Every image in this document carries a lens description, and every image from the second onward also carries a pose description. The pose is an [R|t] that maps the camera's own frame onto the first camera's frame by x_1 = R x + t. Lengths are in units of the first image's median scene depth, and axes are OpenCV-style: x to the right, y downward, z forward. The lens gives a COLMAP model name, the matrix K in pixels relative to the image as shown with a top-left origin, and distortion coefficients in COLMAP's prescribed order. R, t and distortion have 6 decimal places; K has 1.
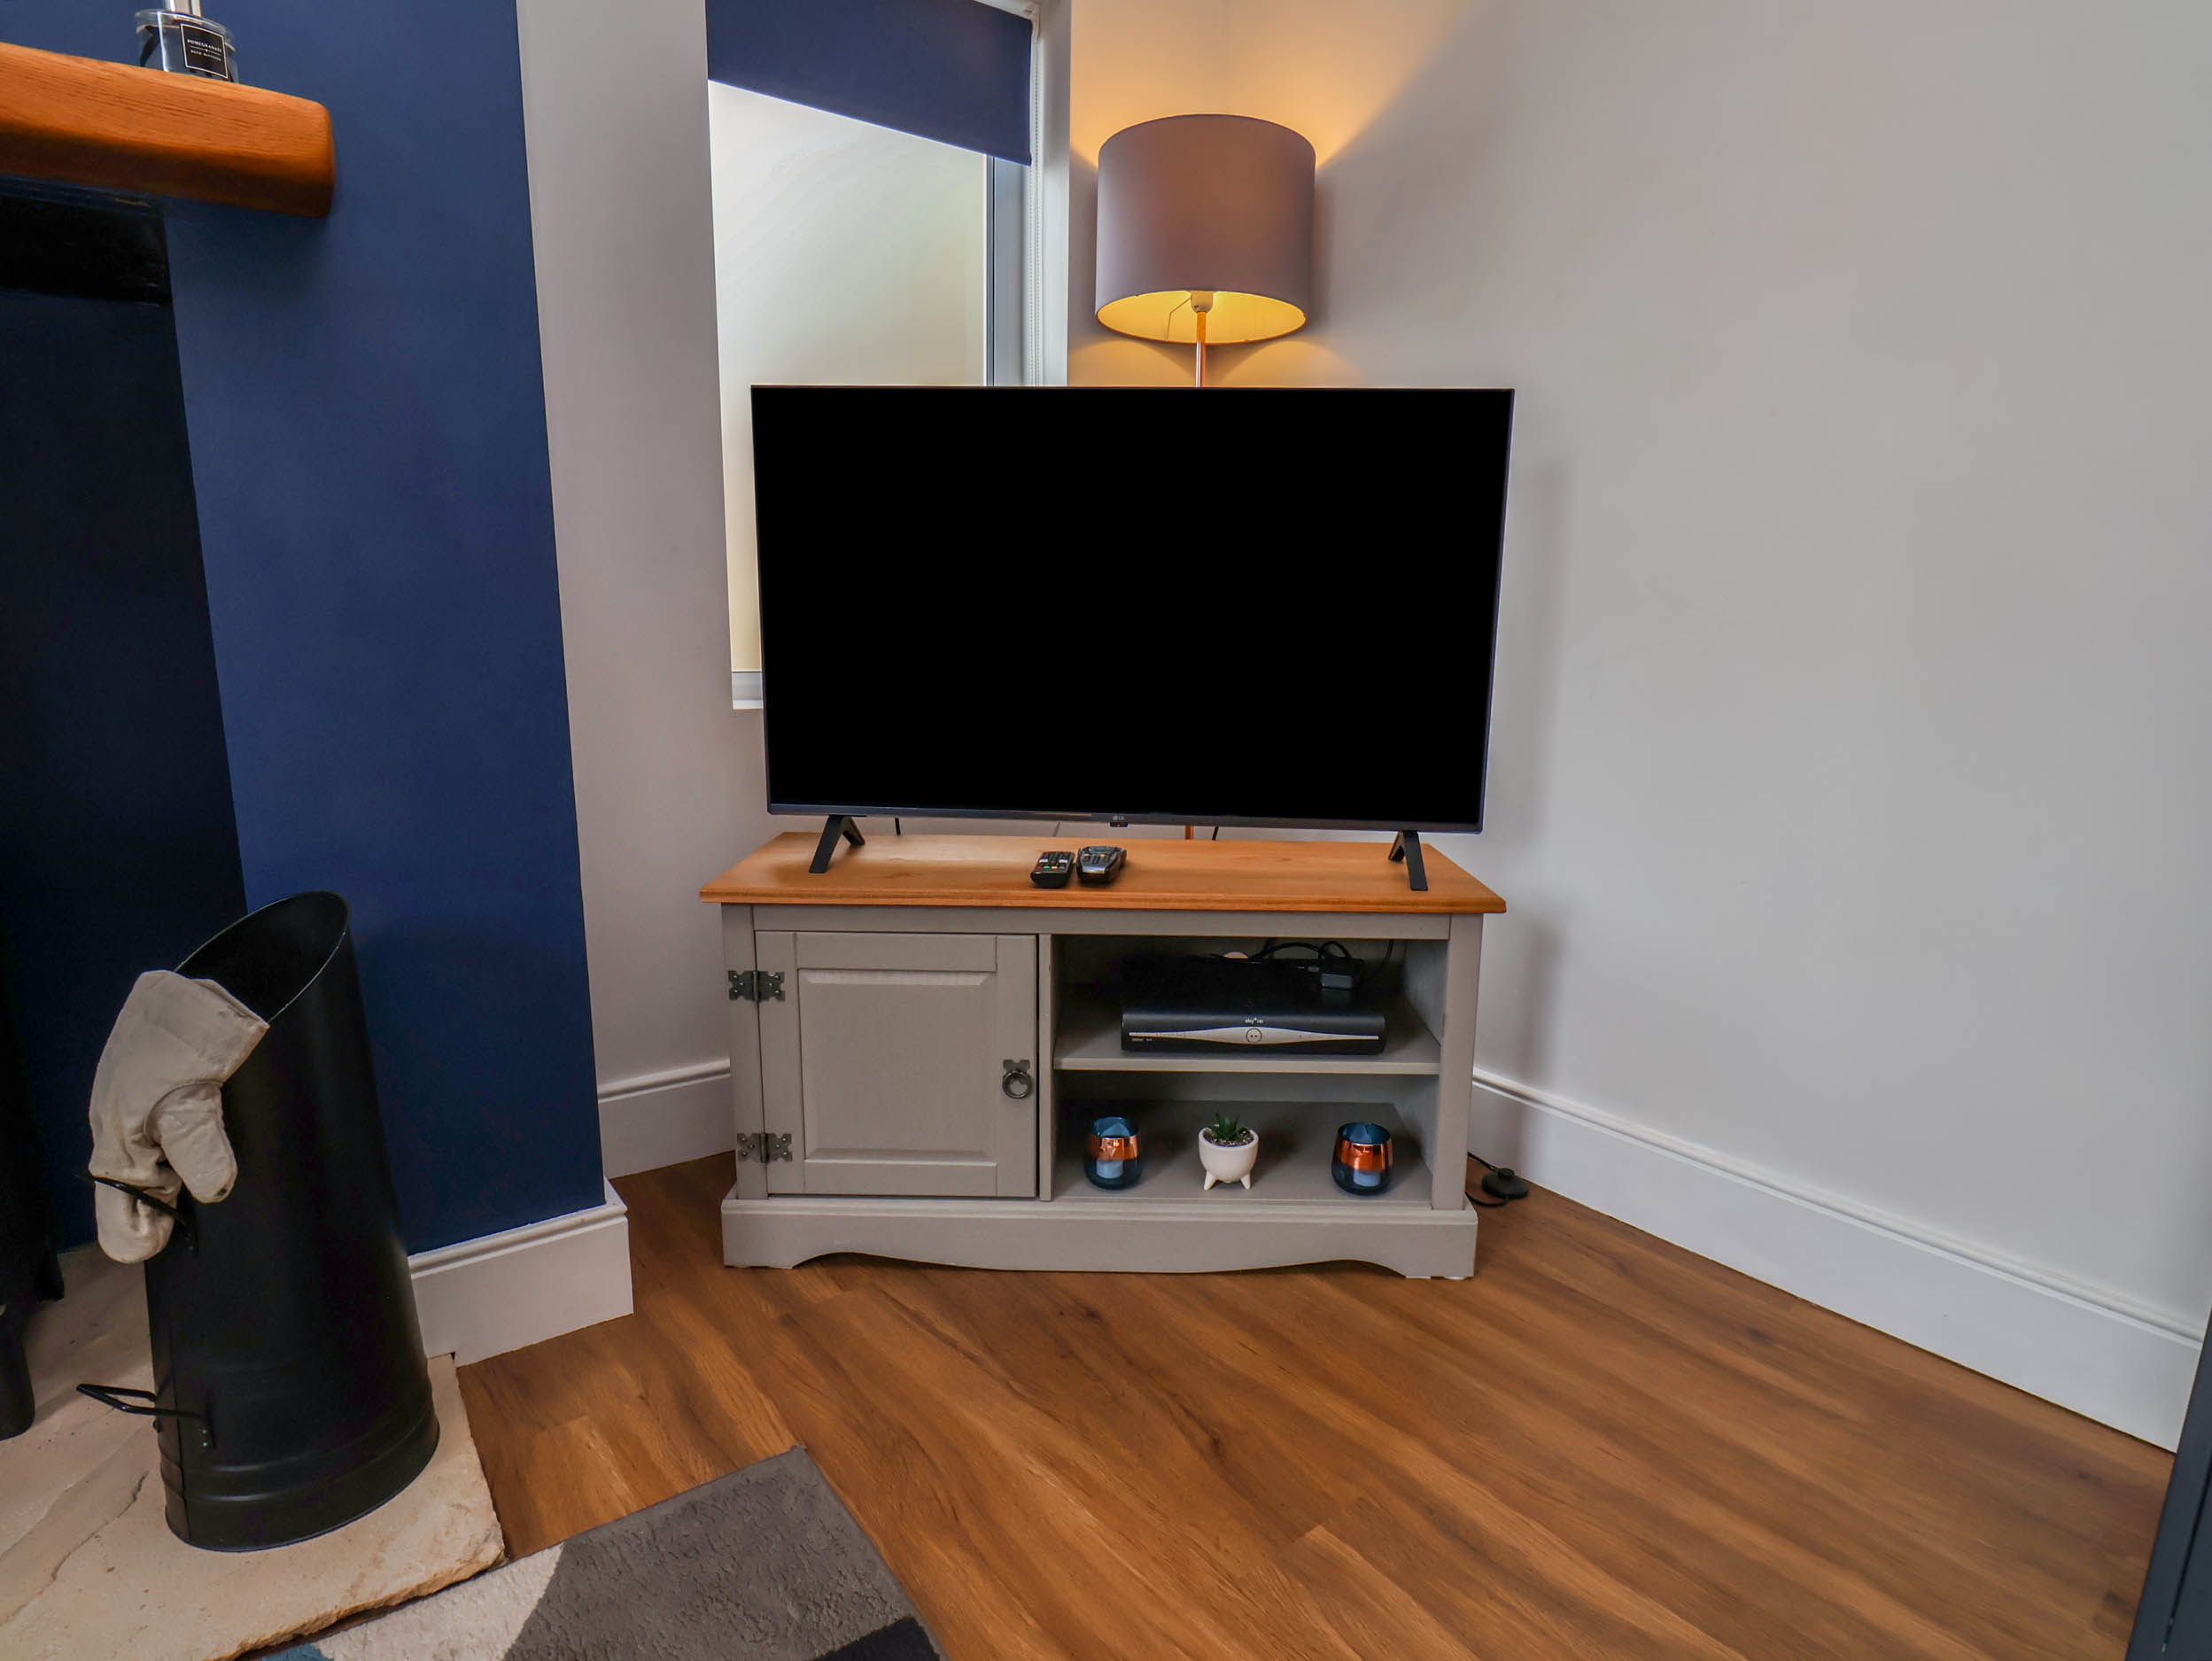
lens RADIAL K [[1167.7, 0, 1141.4], [0, 1167.7, 853.4], [0, 0, 1]] dist [-0.006464, -0.008734]
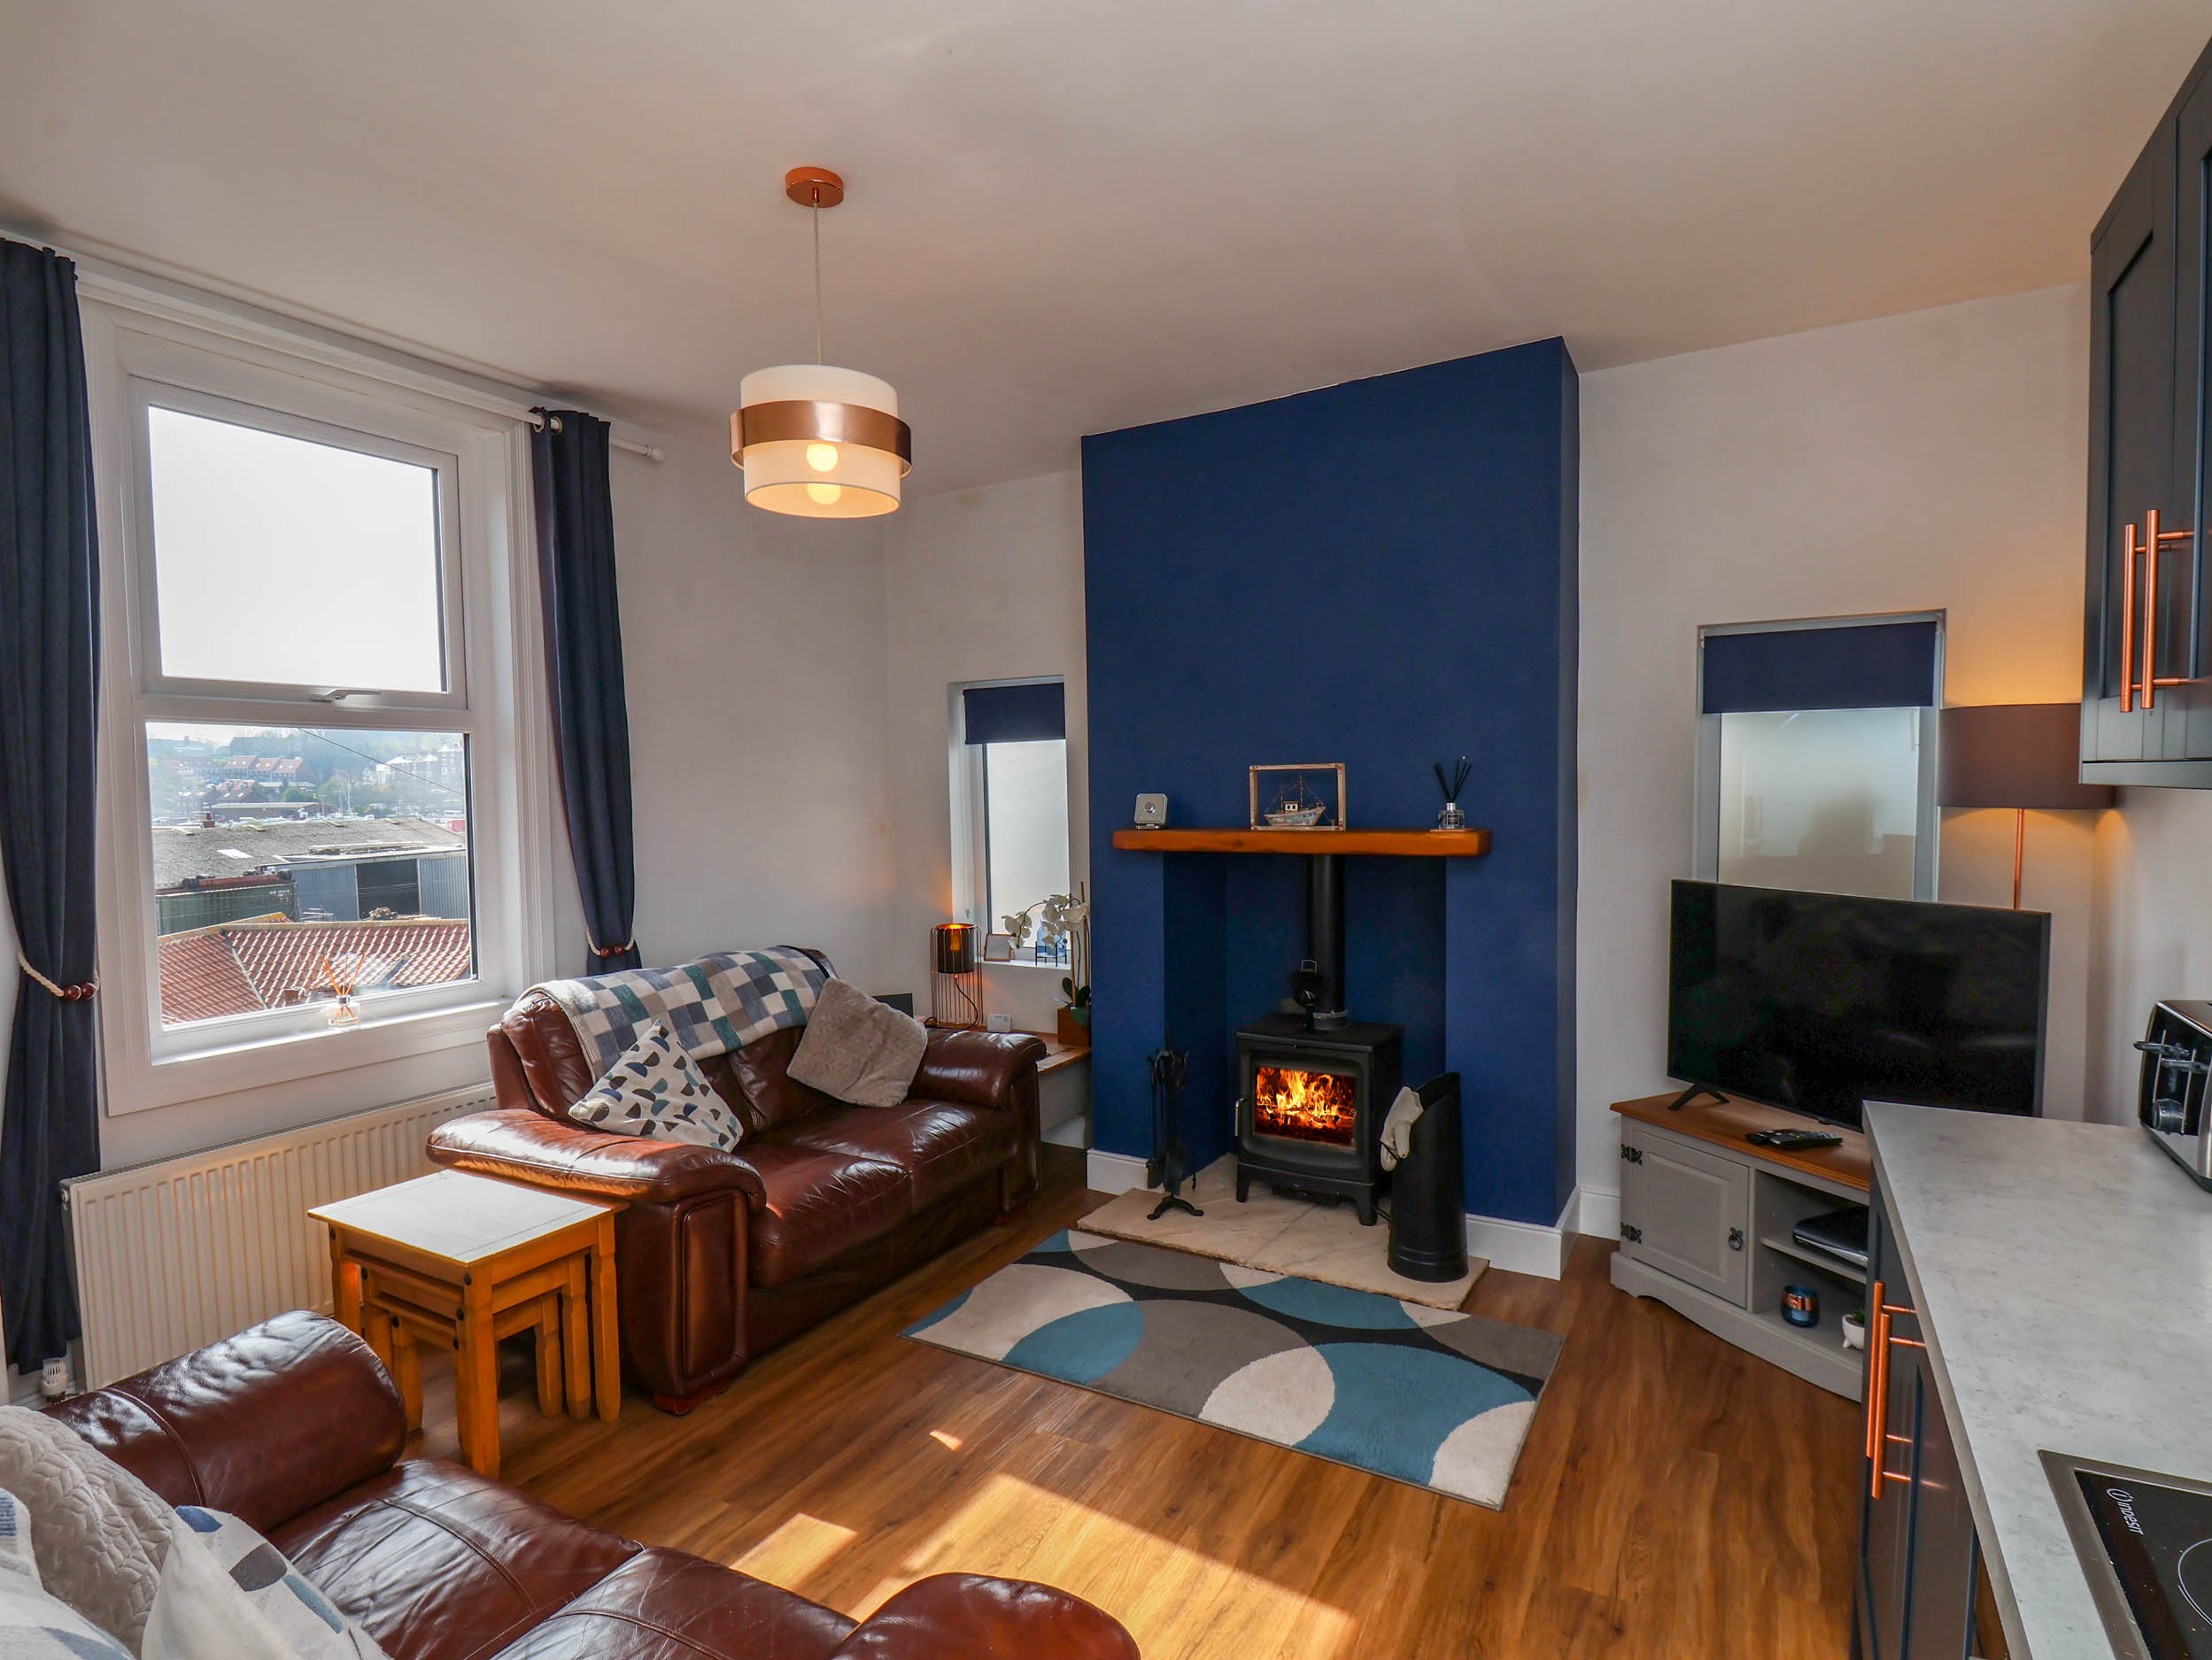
lens RADIAL K [[1167.5, 0, 1113.1], [0, 1167.5, 829.2], [0, 0, 1]] dist [-0.006464, -0.008734]
pose [[0.405281, 0.027412, -0.913781, 1.202410], [-0.159683, 0.986307, -0.041236, -0.227552], [0.900138, 0.162628, 0.404108, -0.799968]]
